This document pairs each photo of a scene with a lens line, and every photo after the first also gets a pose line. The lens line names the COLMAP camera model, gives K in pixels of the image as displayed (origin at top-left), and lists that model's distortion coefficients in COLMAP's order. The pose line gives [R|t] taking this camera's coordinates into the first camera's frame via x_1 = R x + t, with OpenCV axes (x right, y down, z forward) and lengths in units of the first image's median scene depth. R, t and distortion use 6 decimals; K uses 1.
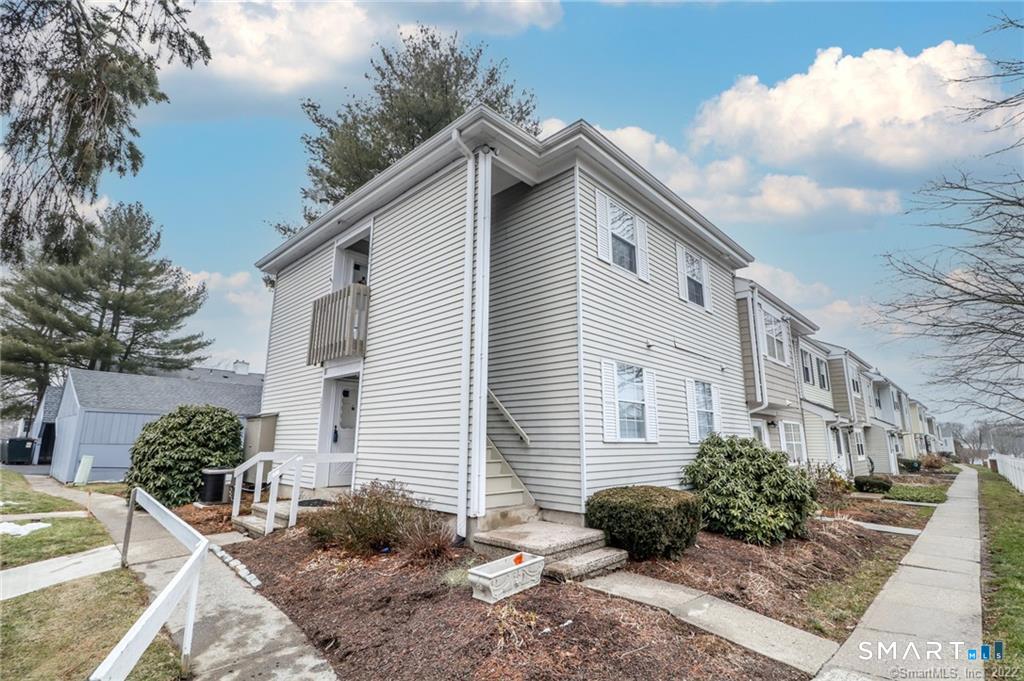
lens RADIAL K [[476.1, 0, 511.0], [0, 476.1, 339.6], [0, 0, 1]] dist [-0.004147, -0.010809]
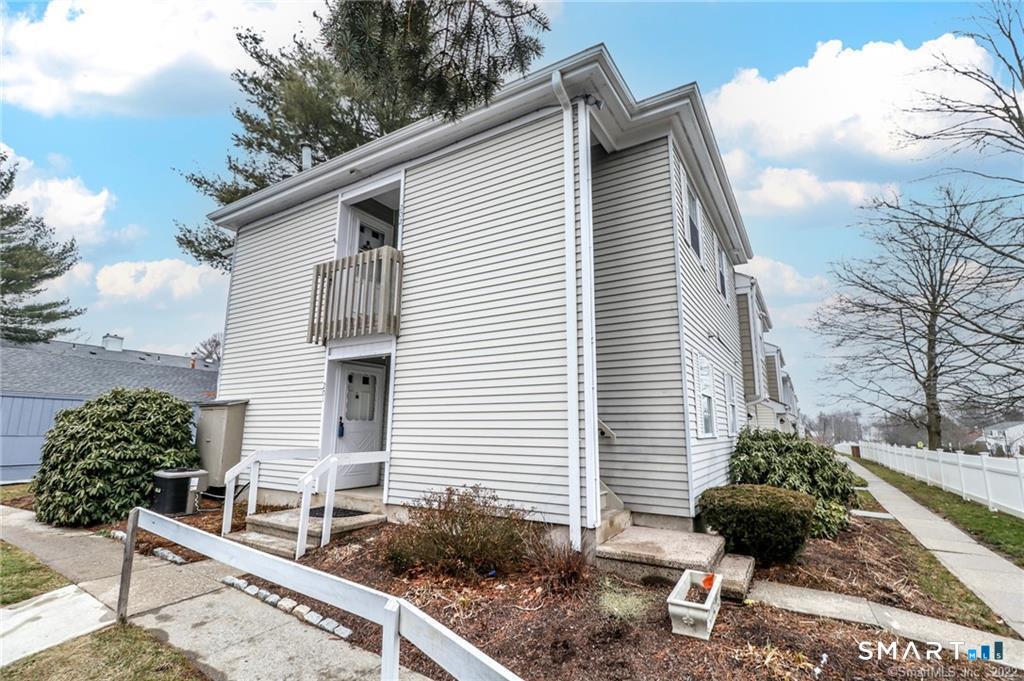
lens RADIAL K [[476.1, 0, 517.9], [0, 476.1, 341.5], [0, 0, 1]] dist [-0.004147, -0.010809]
pose [[0.976173, 0.038740, 0.213509, -0.250903], [-0.045129, 0.998665, 0.025133, 0.014344], [-0.212250, -0.034170, 0.976618, 0.127544]]
